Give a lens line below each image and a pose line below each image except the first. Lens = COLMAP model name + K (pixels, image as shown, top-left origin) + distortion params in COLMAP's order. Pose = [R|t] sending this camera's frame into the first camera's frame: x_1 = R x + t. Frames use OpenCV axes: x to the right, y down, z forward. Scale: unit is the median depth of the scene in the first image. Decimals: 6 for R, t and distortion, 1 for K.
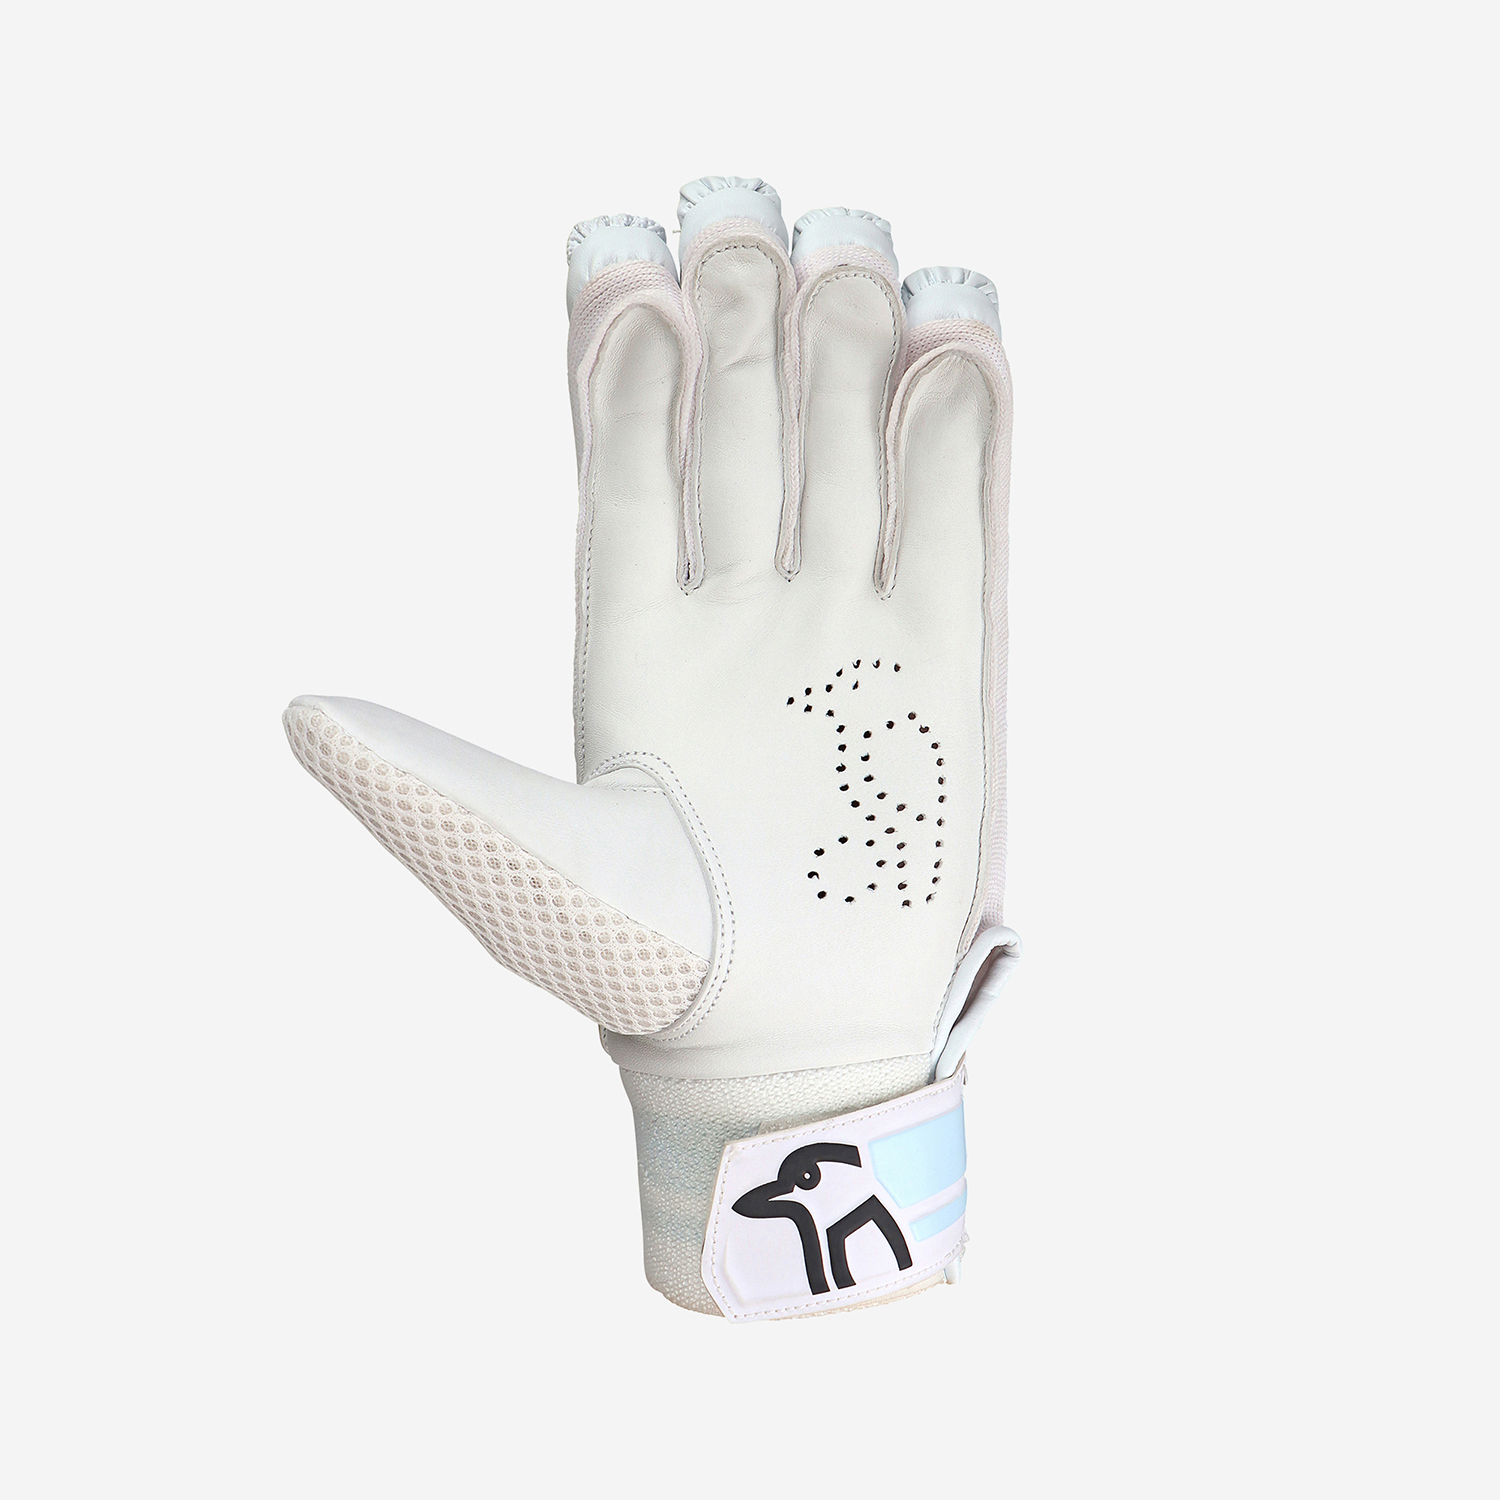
lens RADIAL K [[3355.4, 0, 750.0], [0, 3355.4, 750.0], [0, 0, 1]] dist [-0.473122, 3.339200]
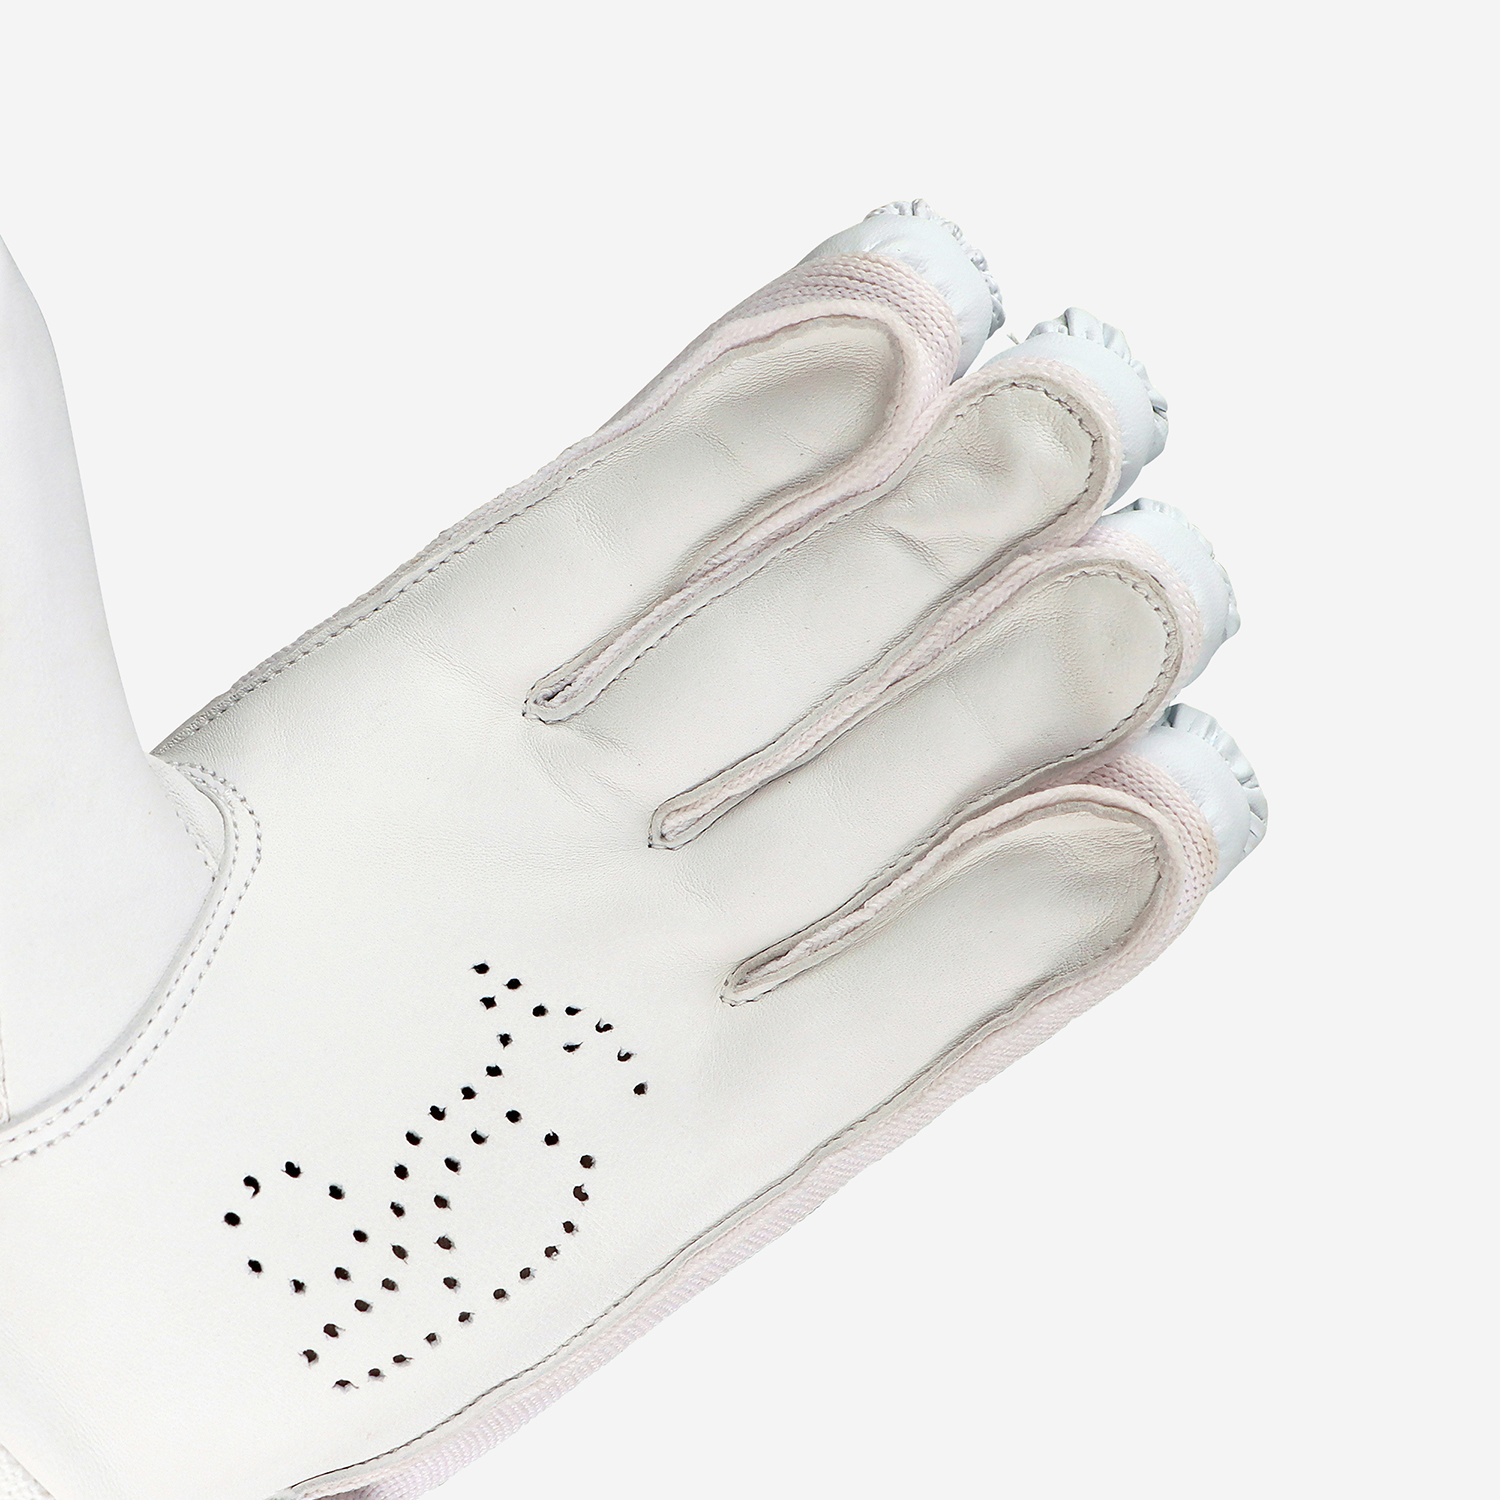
lens RADIAL K [[3355.4, 0, 750.0], [0, 3355.4, 750.0], [0, 0, 1]] dist [-0.473122, 3.339200]
pose [[0.595953, 0.801530, -0.048886, 0.036749], [-0.792753, 0.577540, -0.194909, 0.037175], [-0.127992, 0.154911, 0.979602, 0.445478]]
